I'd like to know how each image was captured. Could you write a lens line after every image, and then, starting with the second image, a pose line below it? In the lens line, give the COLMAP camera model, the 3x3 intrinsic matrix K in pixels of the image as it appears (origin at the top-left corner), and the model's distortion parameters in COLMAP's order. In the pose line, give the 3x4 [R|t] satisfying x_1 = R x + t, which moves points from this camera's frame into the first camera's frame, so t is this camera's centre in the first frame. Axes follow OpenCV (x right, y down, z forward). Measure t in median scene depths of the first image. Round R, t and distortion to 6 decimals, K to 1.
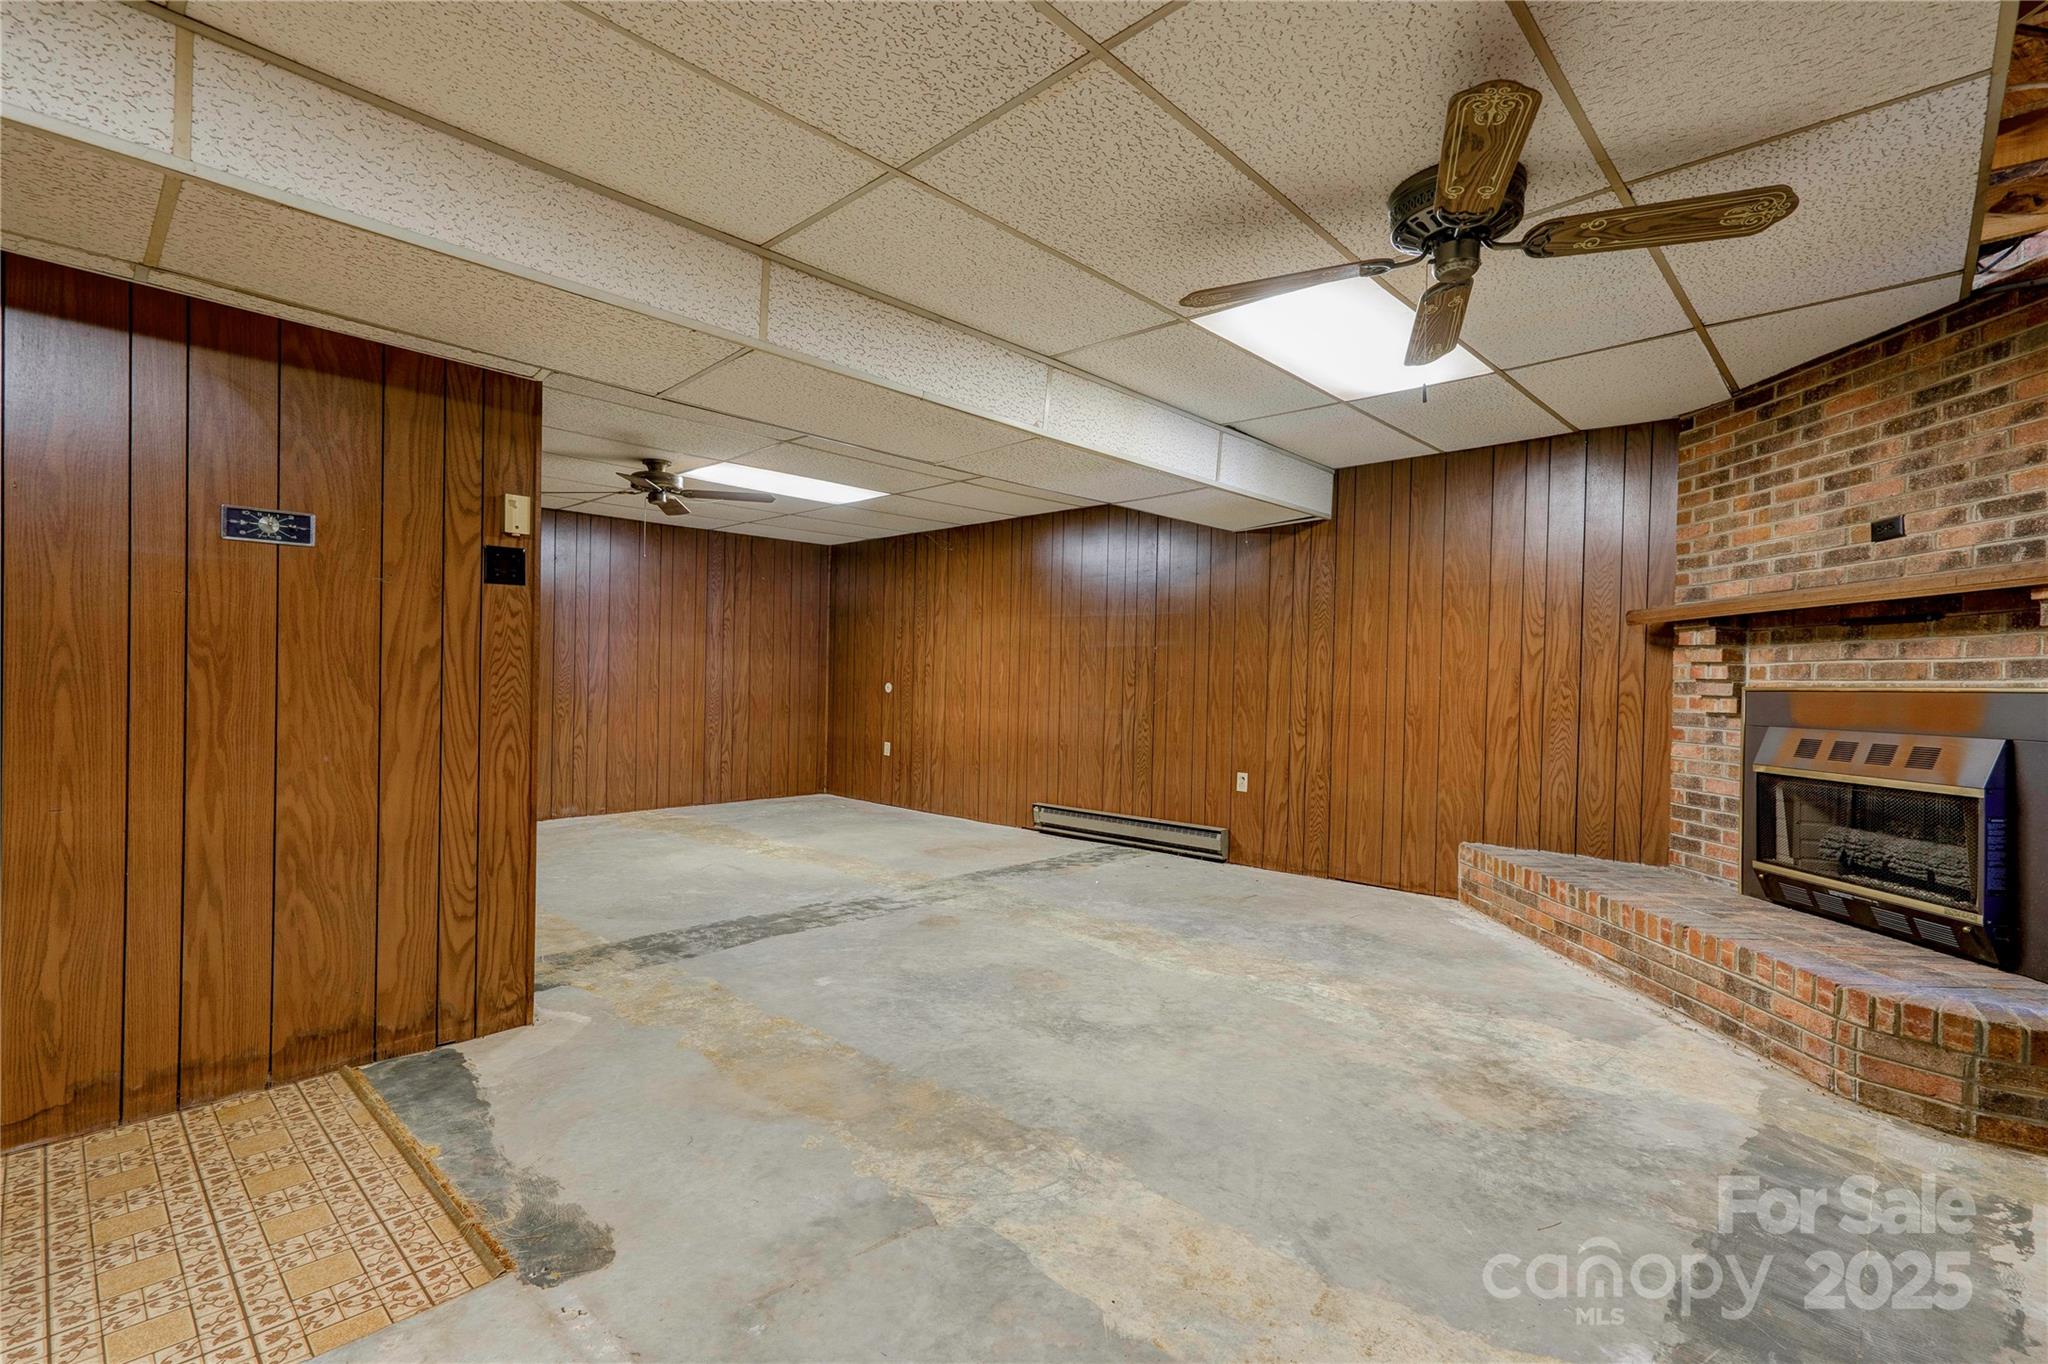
lens RADIAL K [[959.2, 0, 1003.5], [0, 959.2, 677.2], [0, 0, 1]] dist [-0.001188, 0.015701]
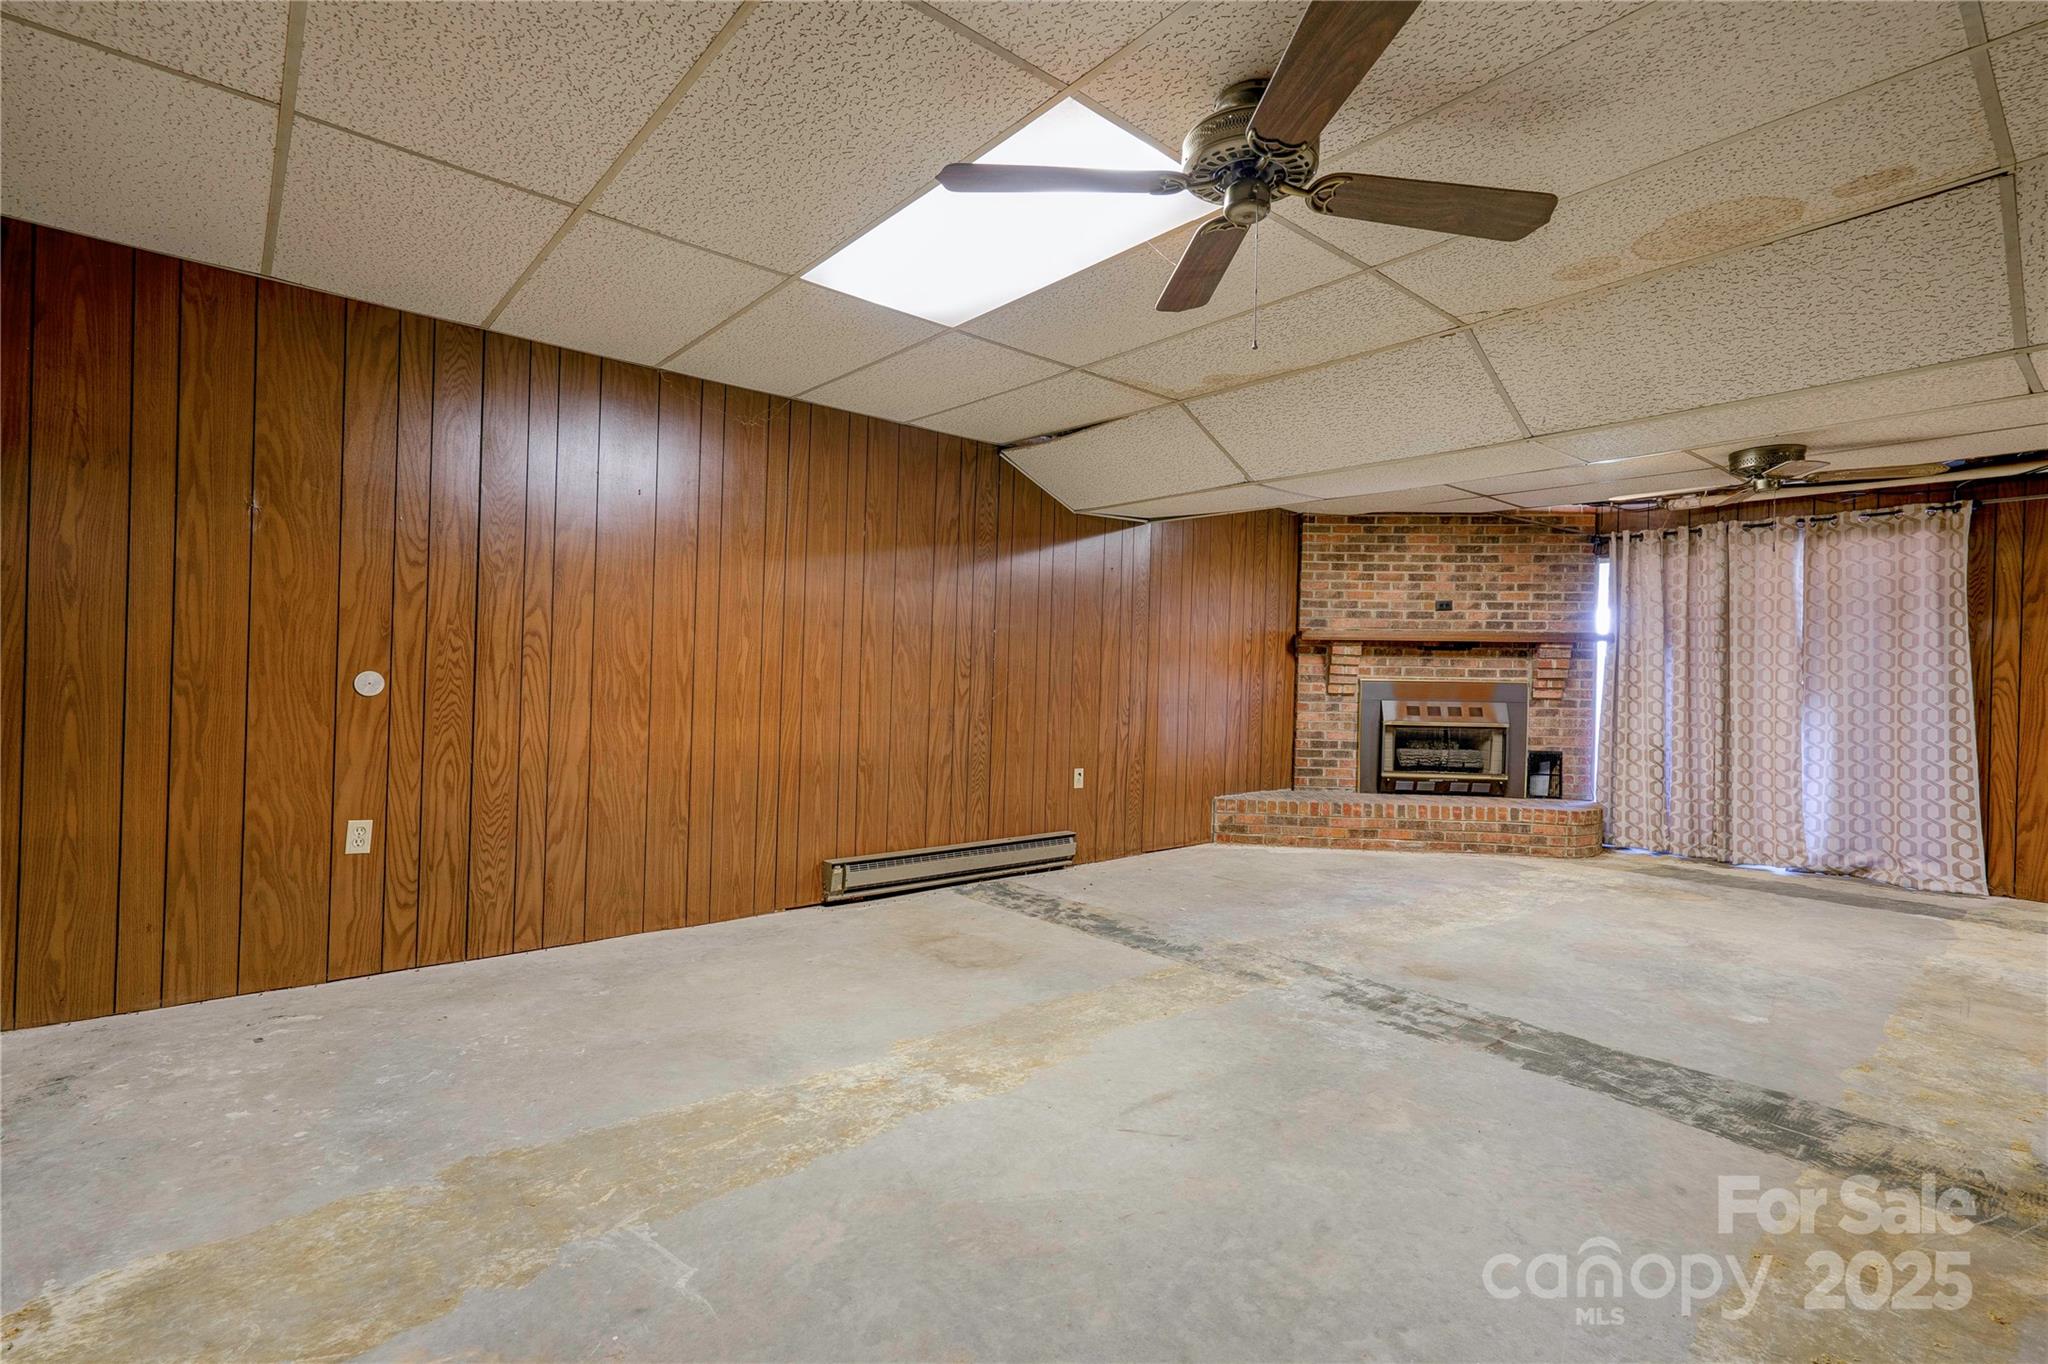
lens RADIAL K [[959.2, 0, 1003.5], [0, 959.2, 677.2], [0, 0, 1]] dist [-0.001188, 0.015701]
pose [[0.072899, -0.016792, 0.997198, -1.033866], [-0.023233, 0.999558, 0.018530, -0.010130], [-0.997069, -0.024519, 0.072476, 1.477096]]
